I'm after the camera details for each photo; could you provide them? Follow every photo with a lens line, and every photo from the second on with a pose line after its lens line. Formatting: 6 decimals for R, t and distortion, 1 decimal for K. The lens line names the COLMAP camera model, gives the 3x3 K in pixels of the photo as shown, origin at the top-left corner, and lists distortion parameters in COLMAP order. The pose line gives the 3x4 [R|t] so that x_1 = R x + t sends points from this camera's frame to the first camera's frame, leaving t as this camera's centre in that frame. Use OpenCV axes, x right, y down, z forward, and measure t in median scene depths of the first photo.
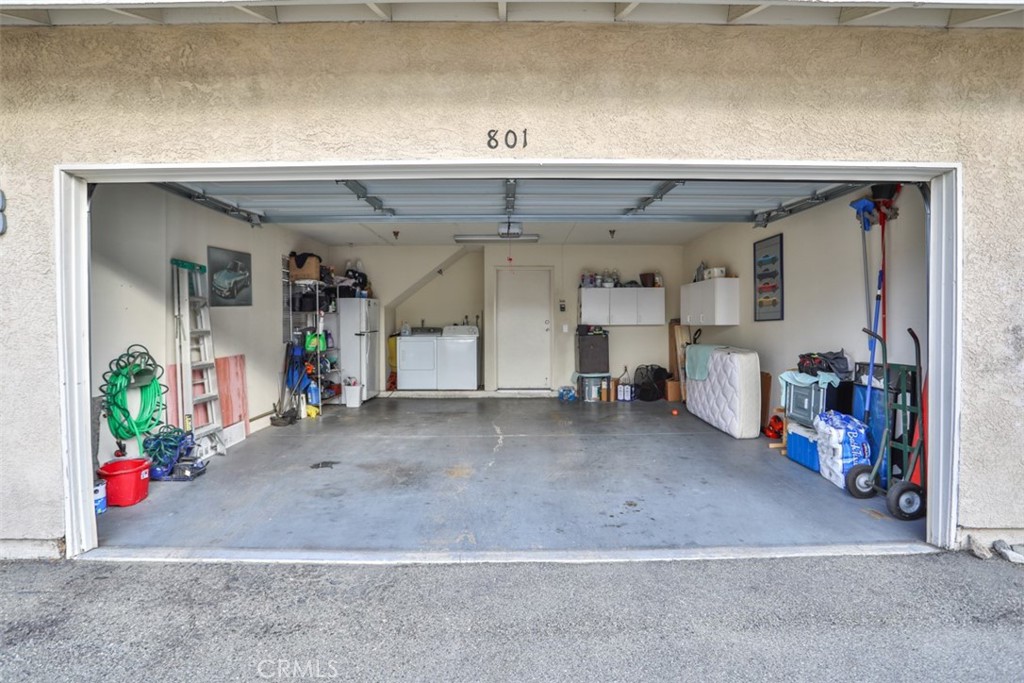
lens RADIAL K [[524.1, 0, 515.9], [0, 524.1, 331.7], [0, 0, 1]] dist [-0.079379, 0.036017]
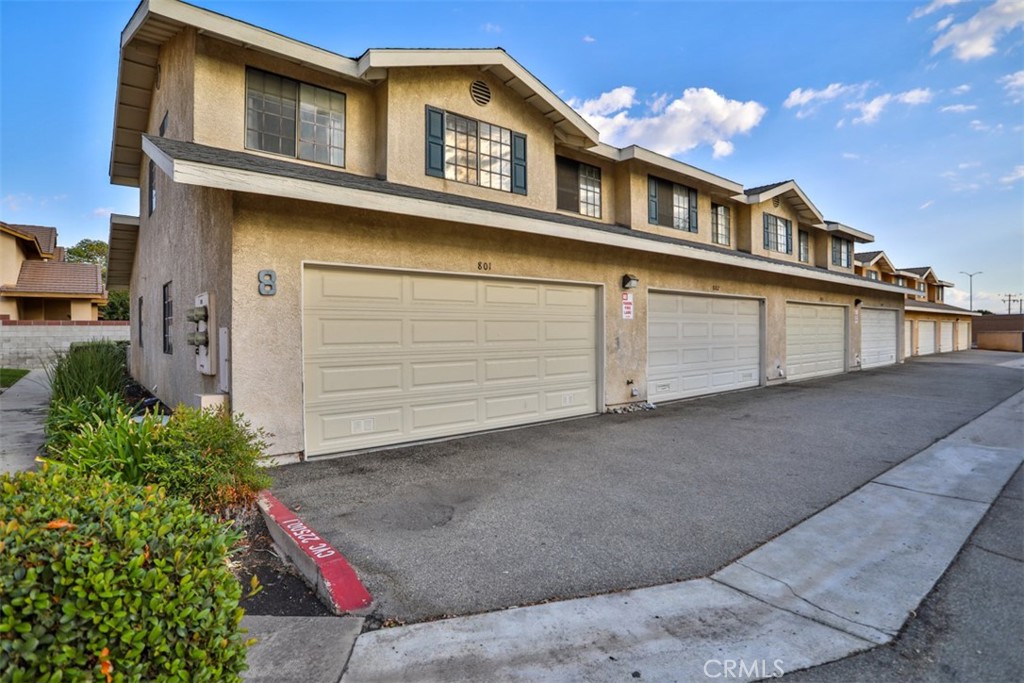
lens RADIAL K [[524.1, 0, 515.9], [0, 524.1, 331.7], [0, 0, 1]] dist [-0.079379, 0.036017]
pose [[0.769303, -0.002407, 0.638880, -1.547882], [0.009504, 0.999925, -0.007676, -0.028669], [-0.638814, 0.011978, 0.769268, -1.079029]]
